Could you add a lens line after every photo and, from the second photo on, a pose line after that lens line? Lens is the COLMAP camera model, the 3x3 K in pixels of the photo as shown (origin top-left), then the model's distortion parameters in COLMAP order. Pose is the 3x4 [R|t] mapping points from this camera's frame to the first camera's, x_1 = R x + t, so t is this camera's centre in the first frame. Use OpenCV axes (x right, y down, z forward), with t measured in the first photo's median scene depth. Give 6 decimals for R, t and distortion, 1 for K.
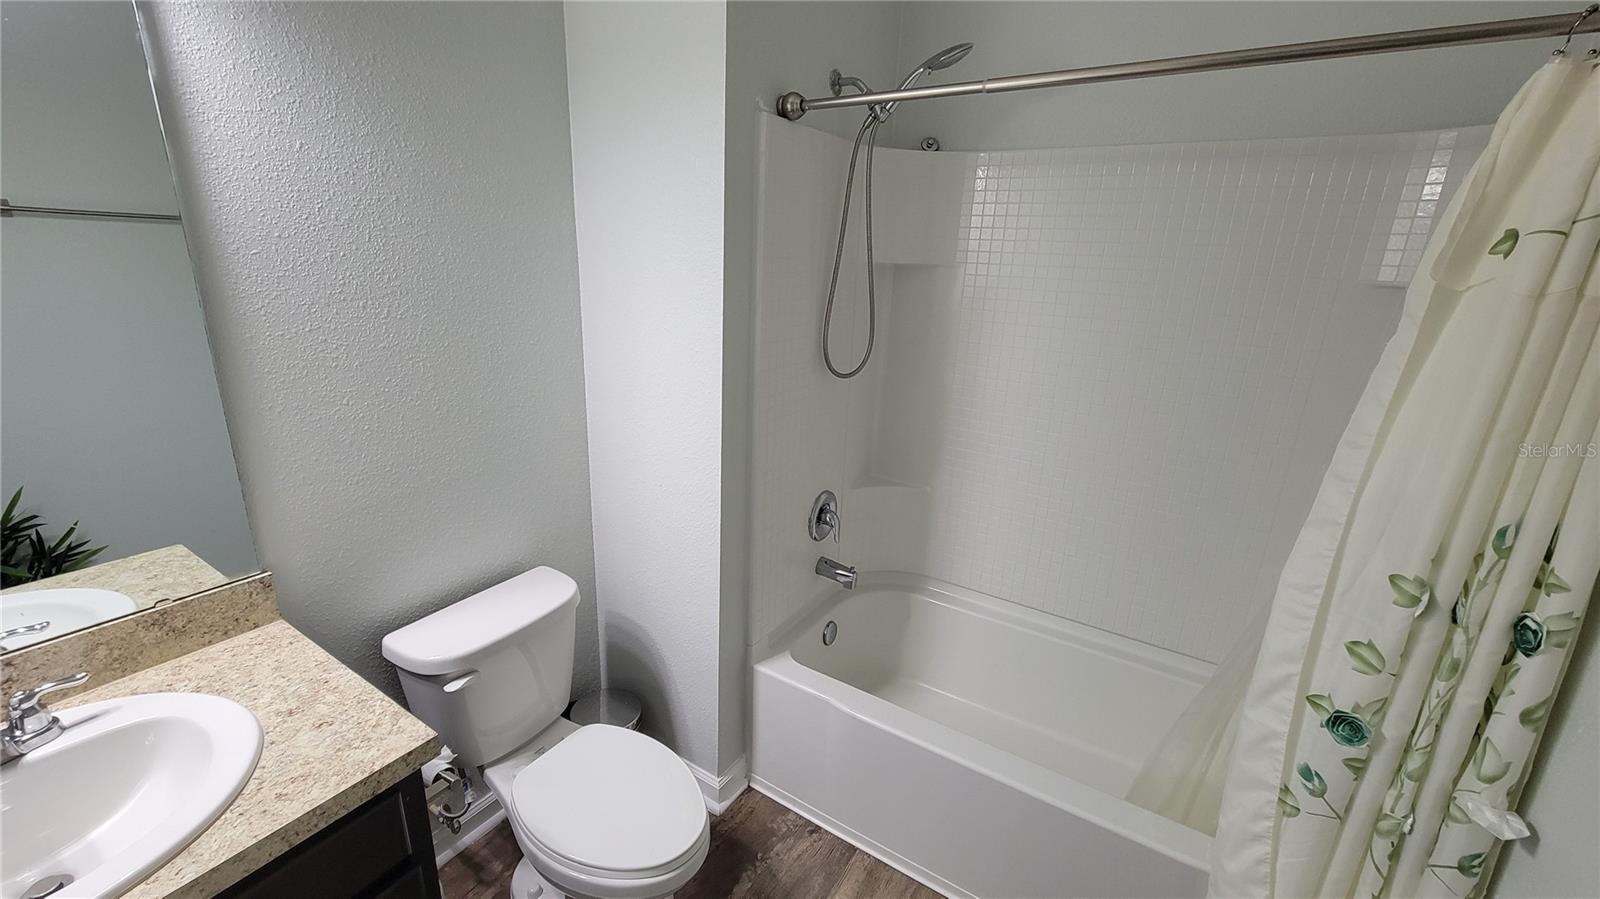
lens RADIAL K [[652.2, 0, 796.8], [0, 652.2, 450.6], [0, 0, 1]] dist [-0.003849, 0.000776]
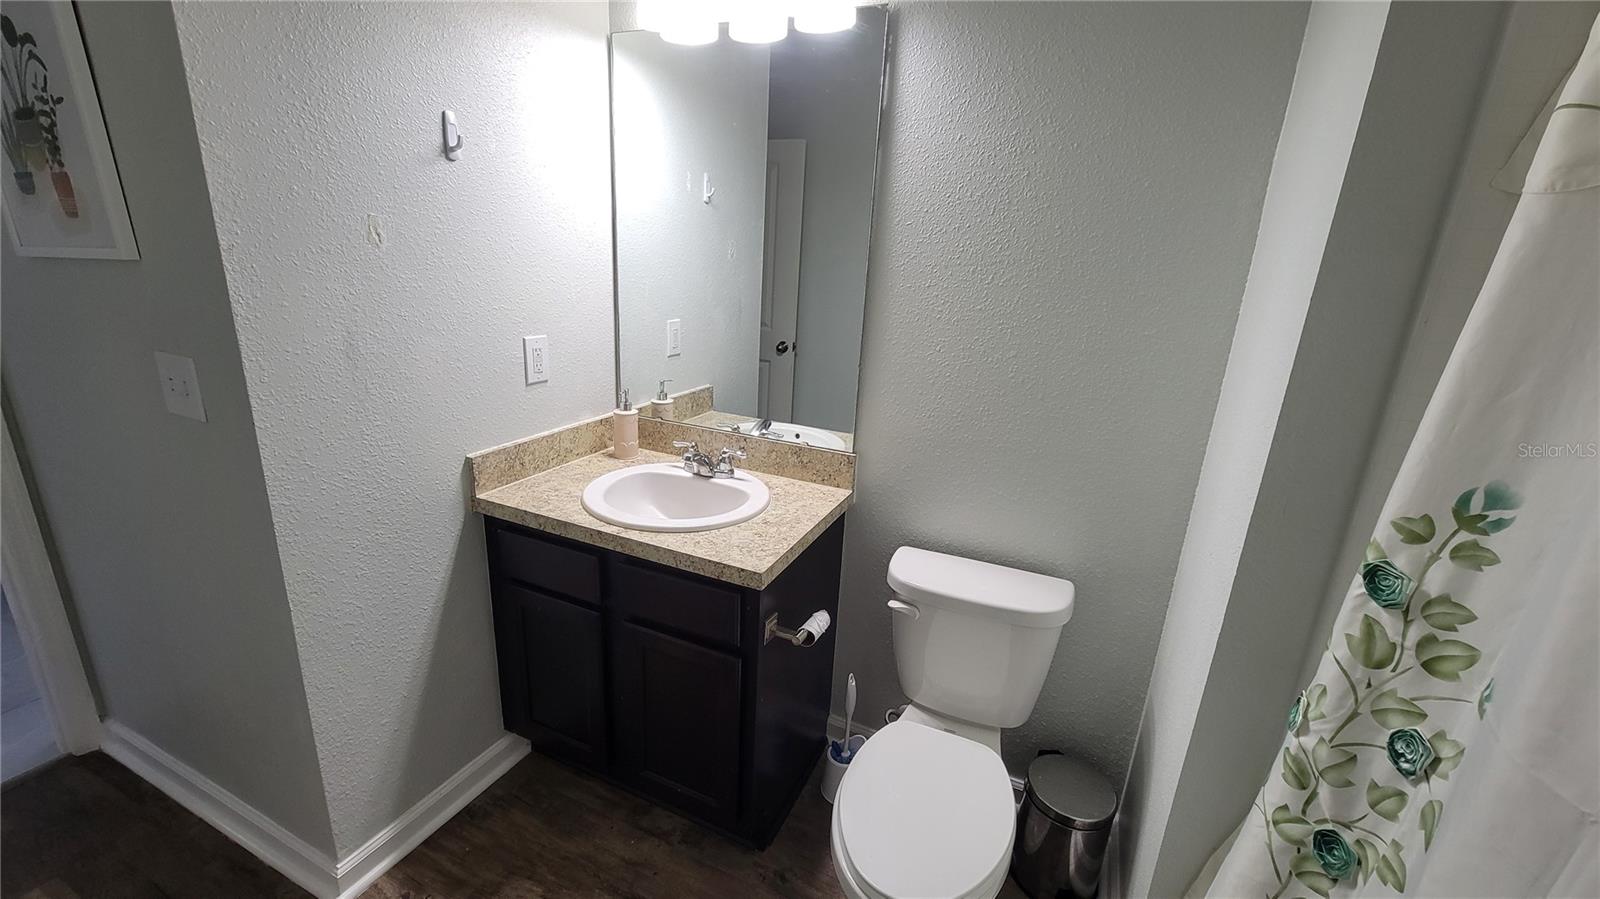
lens RADIAL K [[652.2, 0, 795.2], [0, 652.2, 452.8], [0, 0, 1]] dist [-0.003849, 0.000776]
pose [[0.143588, 0.253218, -0.956694, 0.540655], [-0.331873, 0.923054, 0.194504, -0.048712], [0.932332, 0.289572, 0.216576, 0.609760]]
